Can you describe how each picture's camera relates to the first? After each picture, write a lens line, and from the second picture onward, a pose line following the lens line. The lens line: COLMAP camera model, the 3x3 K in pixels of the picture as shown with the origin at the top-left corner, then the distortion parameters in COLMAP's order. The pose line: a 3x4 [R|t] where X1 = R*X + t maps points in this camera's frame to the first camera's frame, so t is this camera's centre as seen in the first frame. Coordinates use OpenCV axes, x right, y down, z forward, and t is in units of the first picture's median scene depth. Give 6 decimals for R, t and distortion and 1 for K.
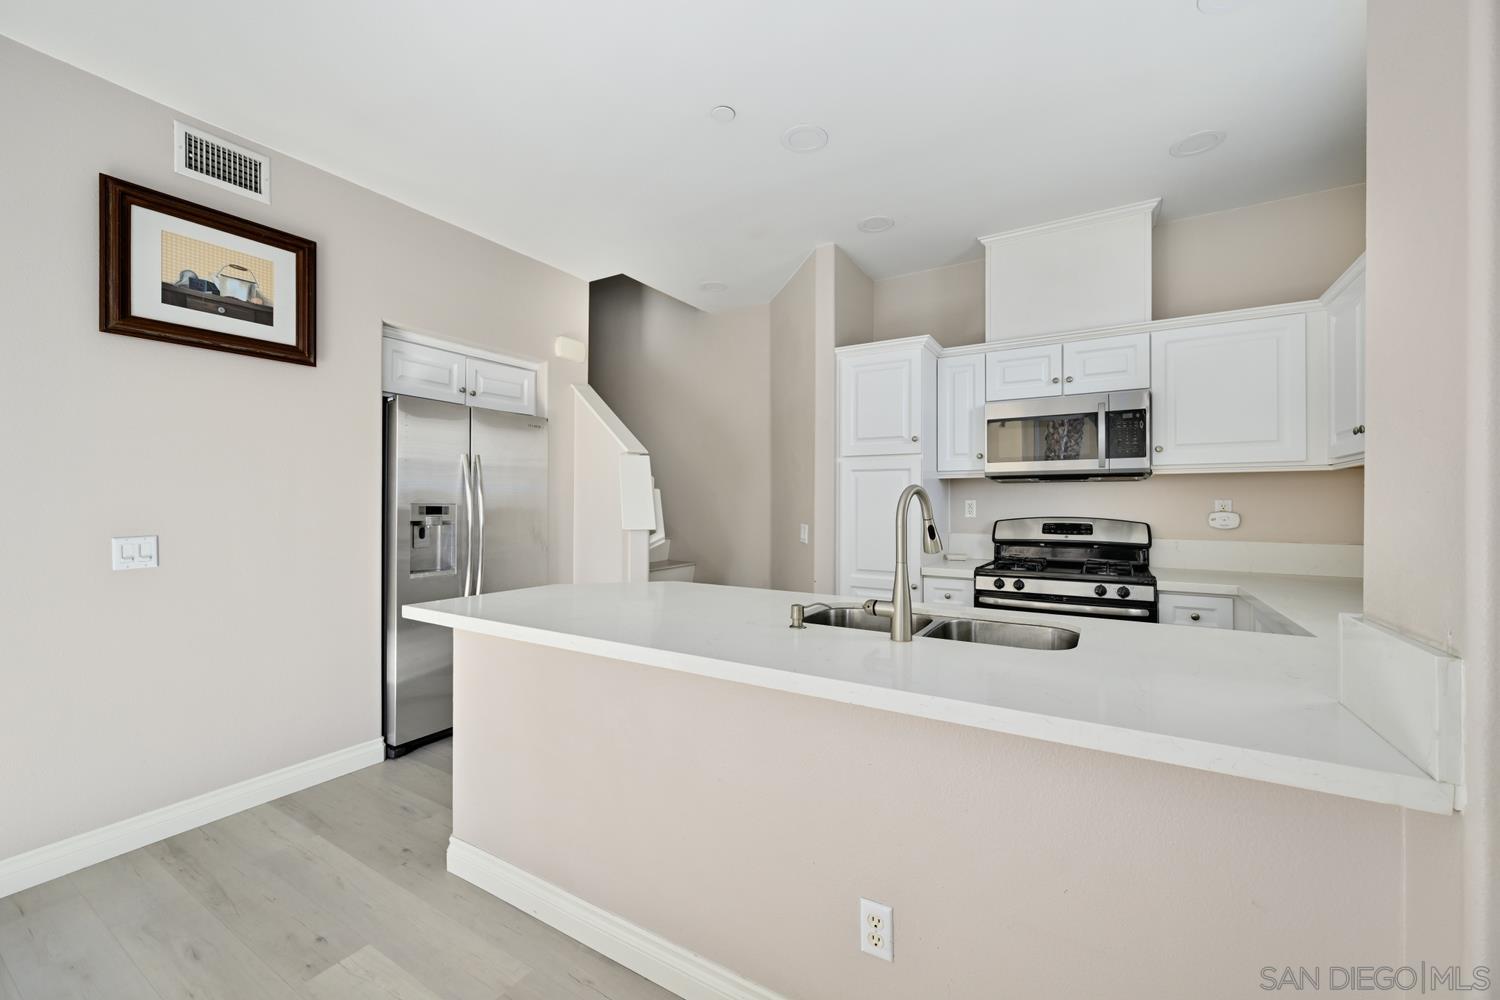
lens RADIAL K [[590.1, 0, 753.7], [0, 590.1, 500.0], [0, 0, 1]] dist [-0.001171, -0.000174]
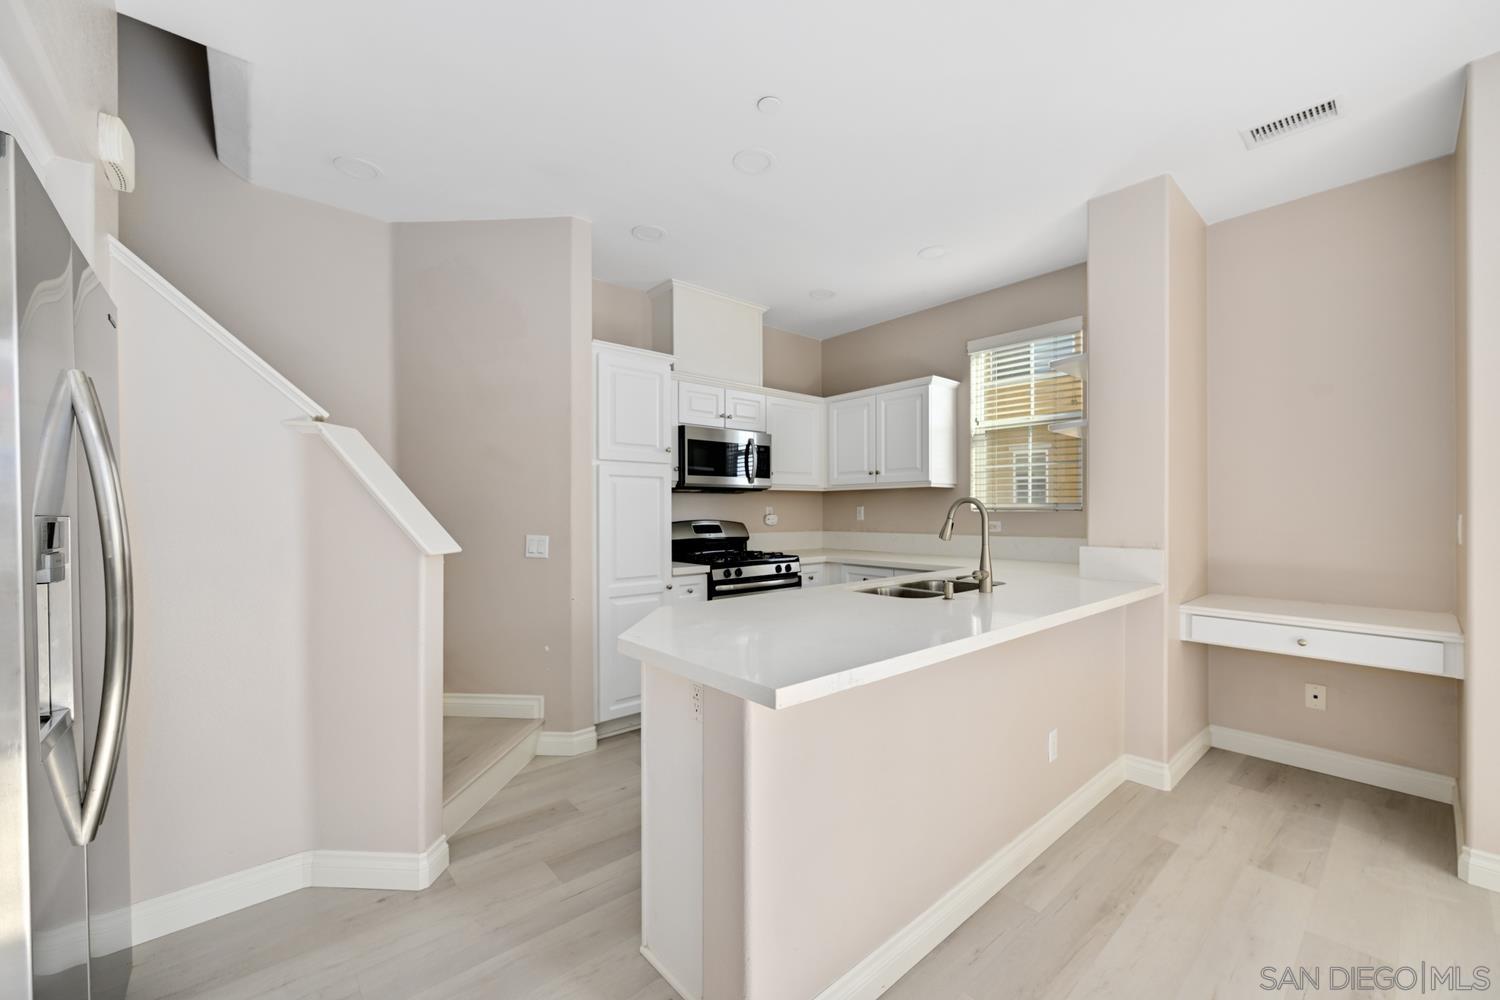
lens RADIAL K [[588.2, 0, 753.1], [0, 588.2, 513.6], [0, 0, 1]] dist [-0.000137, -0.000043]
pose [[0.312817, -0.006811, 0.949789, -0.739576], [0.005083, 0.999972, 0.005497, 0.008415], [-0.949800, 0.003108, 0.312843, 0.549628]]
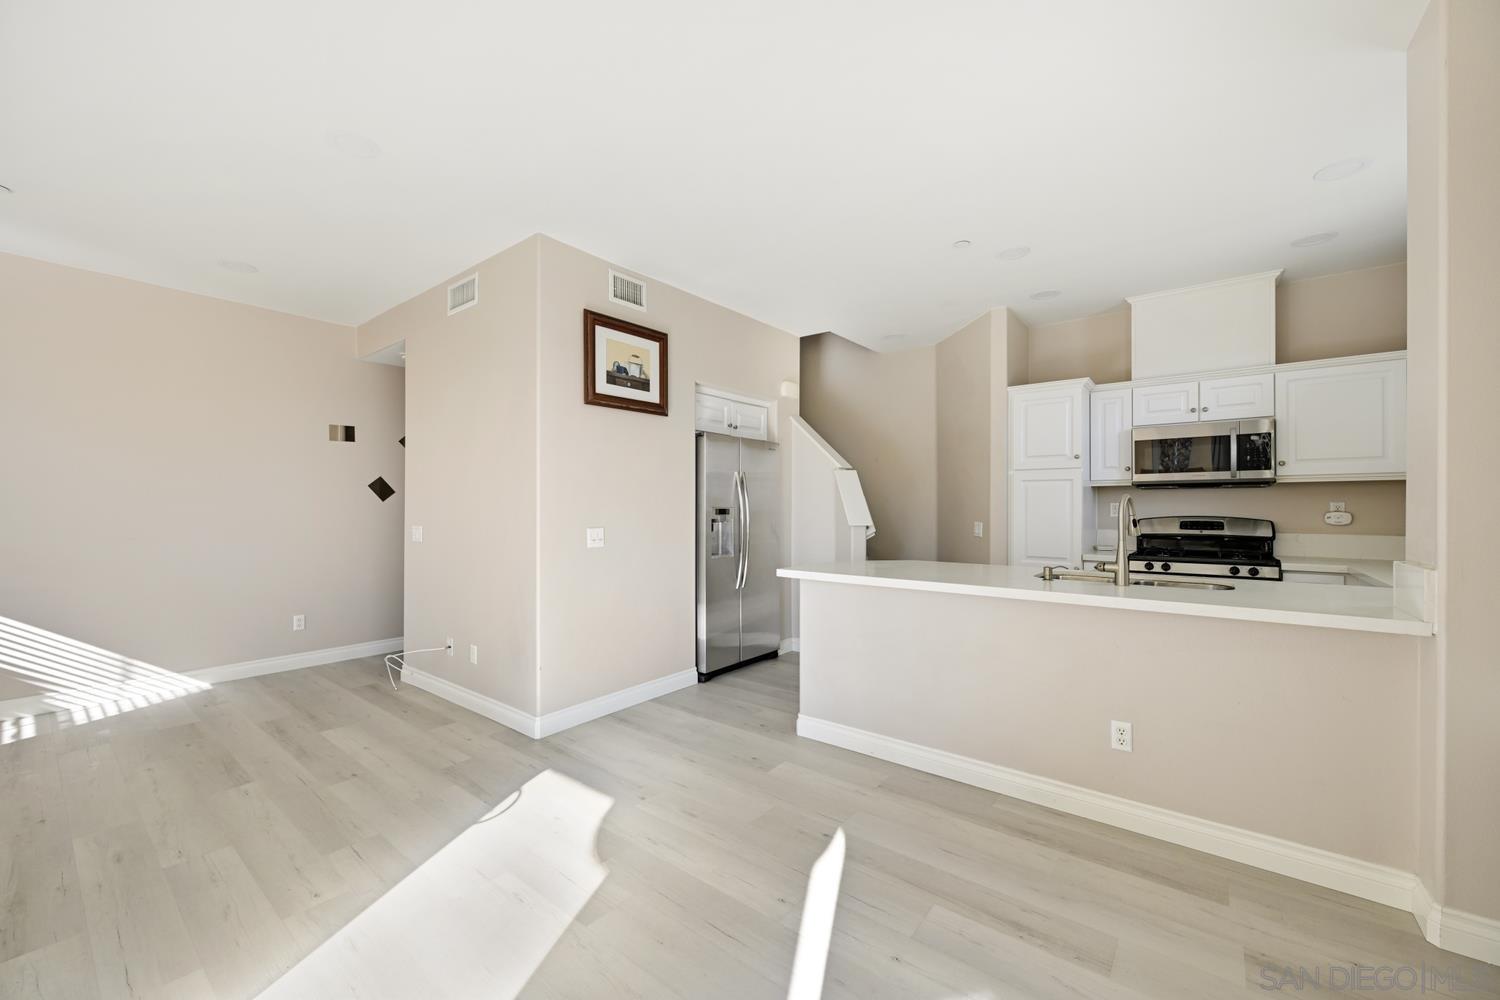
lens RADIAL K [[584.5, 0, 755.5], [0, 584.5, 504.7], [0, 0, 1]] dist [-0.000671, -0.000184]
pose [[0.992707, -0.003285, -0.120509, -0.298440], [0.003569, 0.999991, 0.002142, -0.002057], [0.120501, -0.002556, 0.992710, -0.402238]]
